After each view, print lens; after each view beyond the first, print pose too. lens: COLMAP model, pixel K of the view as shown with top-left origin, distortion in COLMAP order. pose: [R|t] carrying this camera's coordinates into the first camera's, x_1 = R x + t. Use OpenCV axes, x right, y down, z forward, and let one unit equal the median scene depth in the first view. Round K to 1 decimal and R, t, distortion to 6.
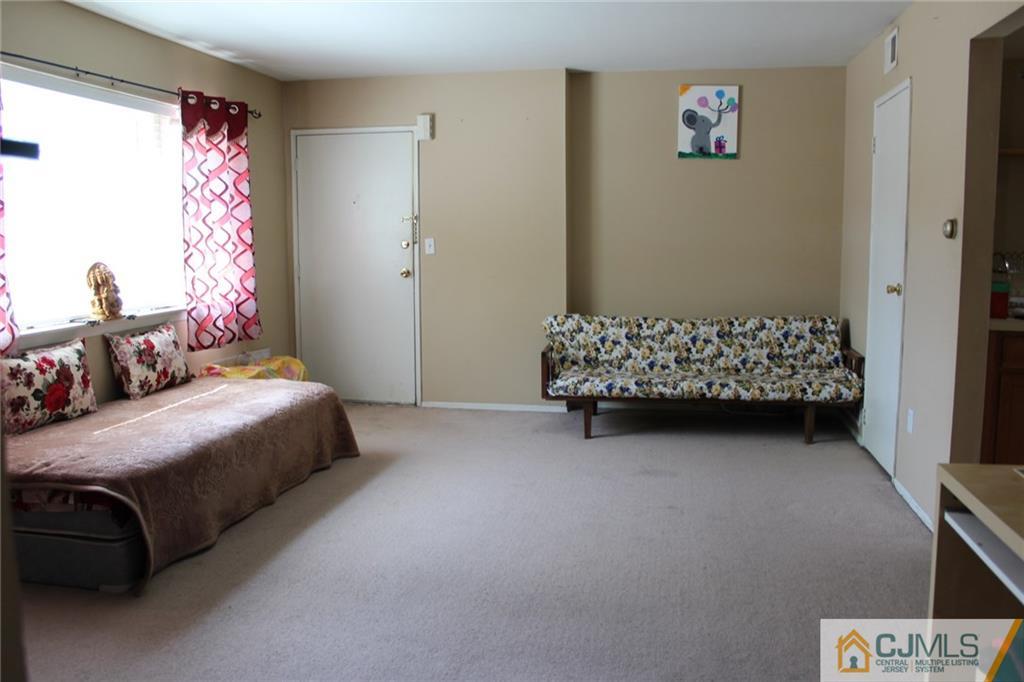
lens RADIAL K [[862.9, 0, 512.0], [0, 862.9, 341.0], [0, 0, 1]] dist [-0.161712, 0.153952]
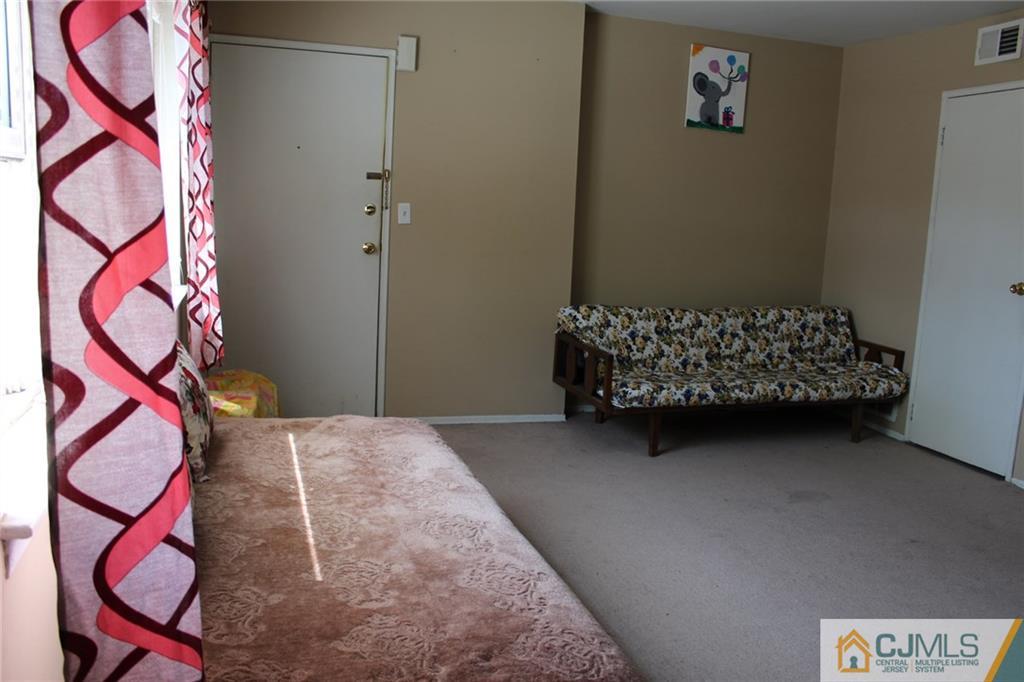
lens RADIAL K [[862.9, 0, 512.0], [0, 862.9, 341.0], [0, 0, 1]] dist [-0.161712, 0.153952]
pose [[0.882200, -0.025706, 0.470173, -0.408530], [0.004388, 0.998914, 0.046381, -0.036649], [-0.470855, -0.038854, 0.881355, 0.320192]]
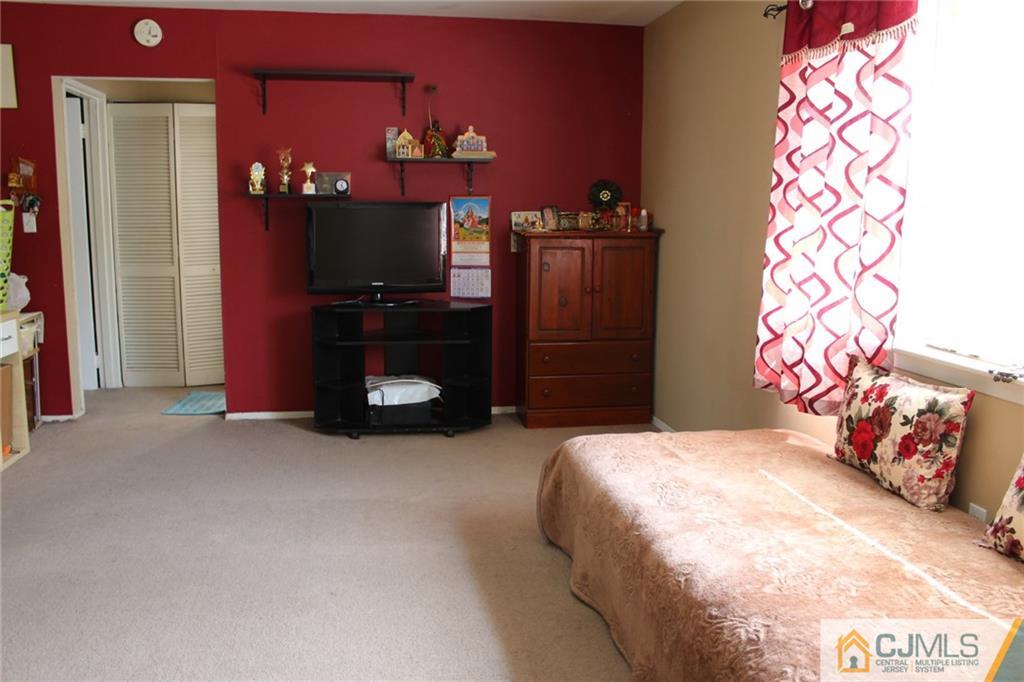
lens RADIAL K [[862.9, 0, 512.0], [0, 862.9, 341.0], [0, 0, 1]] dist [-0.161712, 0.153952]
pose [[-0.935703, 0.050117, -0.349211, -0.016309], [-0.048421, 0.962246, 0.267840, -0.127319], [0.349450, 0.267528, -0.897950, 1.015881]]
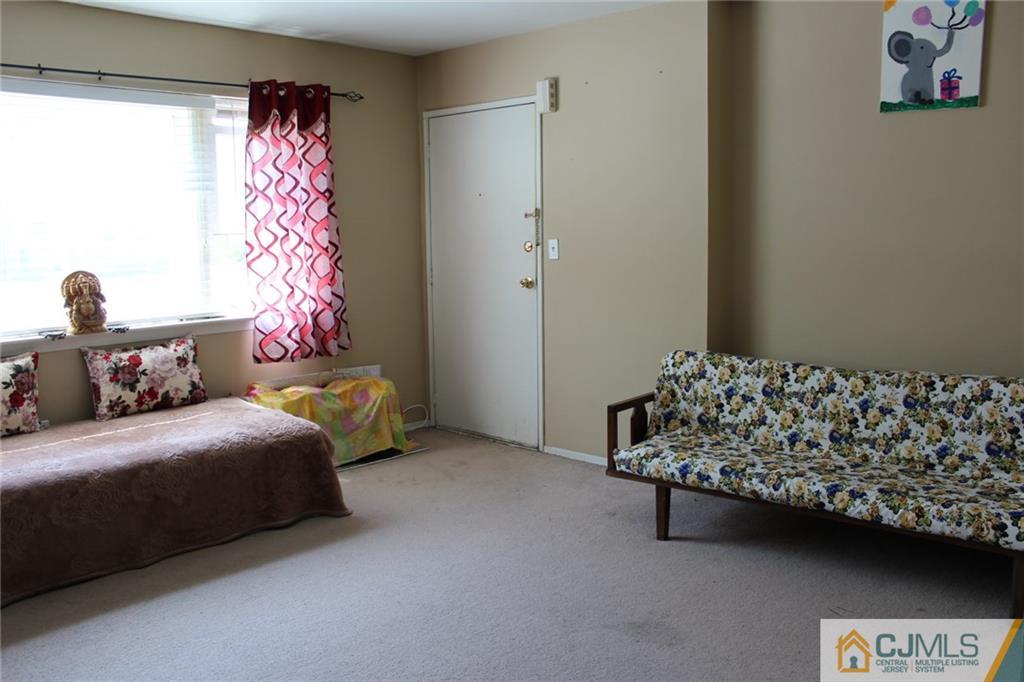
lens RADIAL K [[862.9, 0, 512.0], [0, 862.9, 341.0], [0, 0, 1]] dist [-0.161712, 0.153952]
pose [[0.845142, 0.060470, -0.531111, 0.322126], [-0.053489, 0.998161, 0.028530, -0.052854], [0.531859, 0.004297, 0.846822, 0.357151]]
